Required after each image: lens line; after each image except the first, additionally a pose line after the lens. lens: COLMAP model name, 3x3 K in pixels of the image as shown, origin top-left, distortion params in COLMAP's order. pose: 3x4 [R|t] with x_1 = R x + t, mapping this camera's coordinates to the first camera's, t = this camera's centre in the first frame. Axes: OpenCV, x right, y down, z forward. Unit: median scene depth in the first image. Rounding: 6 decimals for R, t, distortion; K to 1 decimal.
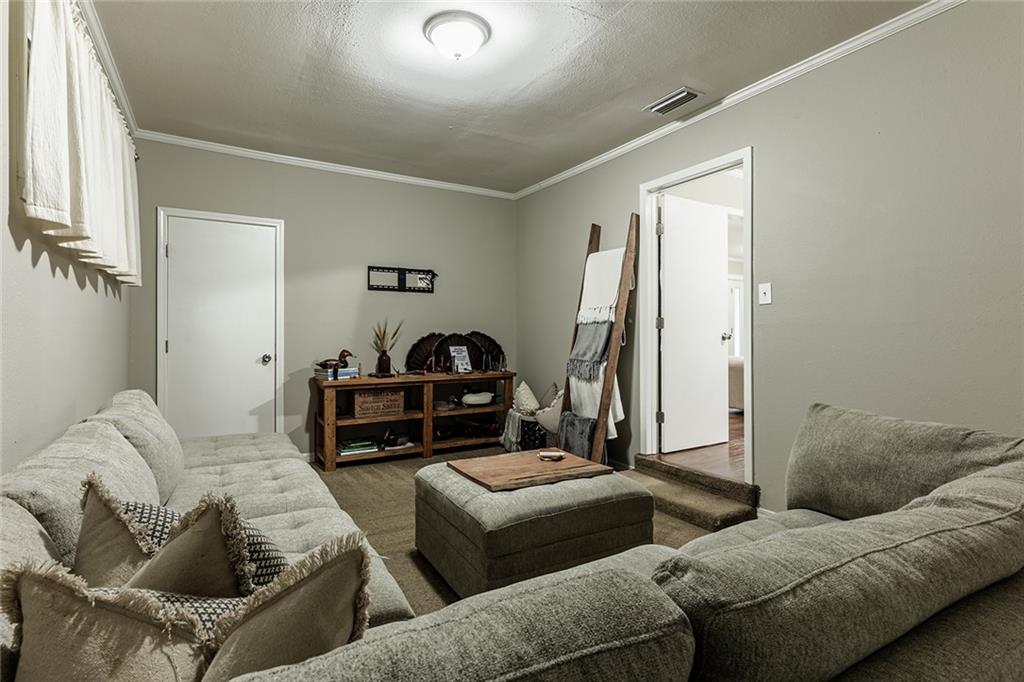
lens RADIAL K [[495.6, 0, 511.9], [0, 495.6, 334.2], [0, 0, 1]] dist [-0.000418, 0.000232]
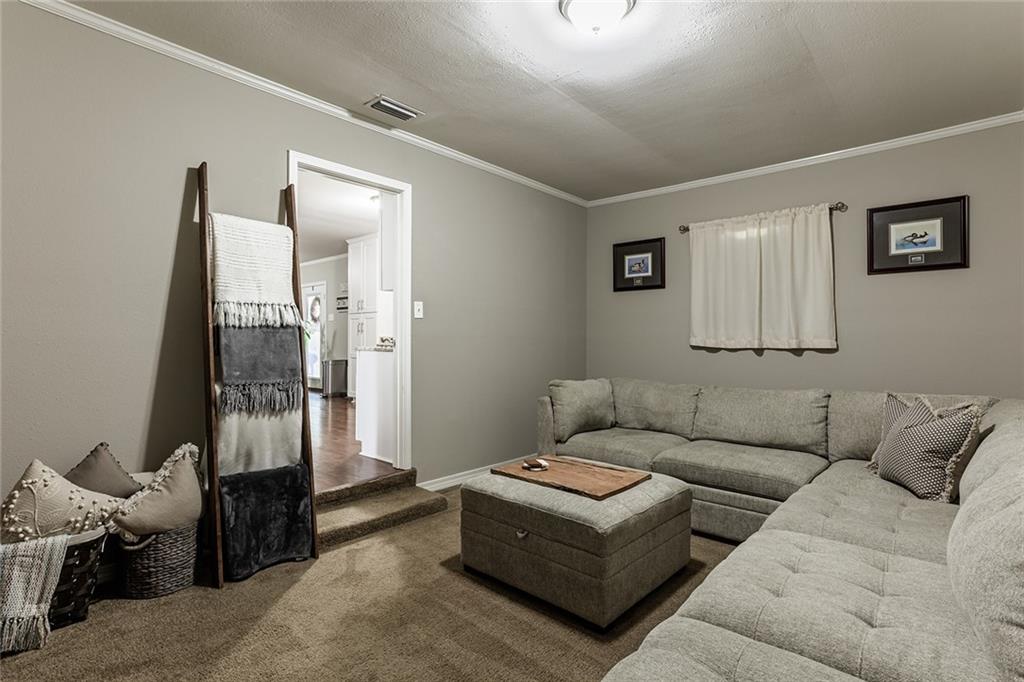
lens RADIAL K [[495.6, 0, 511.9], [0, 495.6, 334.2], [0, 0, 1]] dist [-0.000418, 0.000232]
pose [[-0.288806, 0.005301, 0.957373, -0.700830], [-0.006969, 0.999947, -0.007639, -0.012904], [-0.957362, -0.008878, -0.288754, 1.072381]]
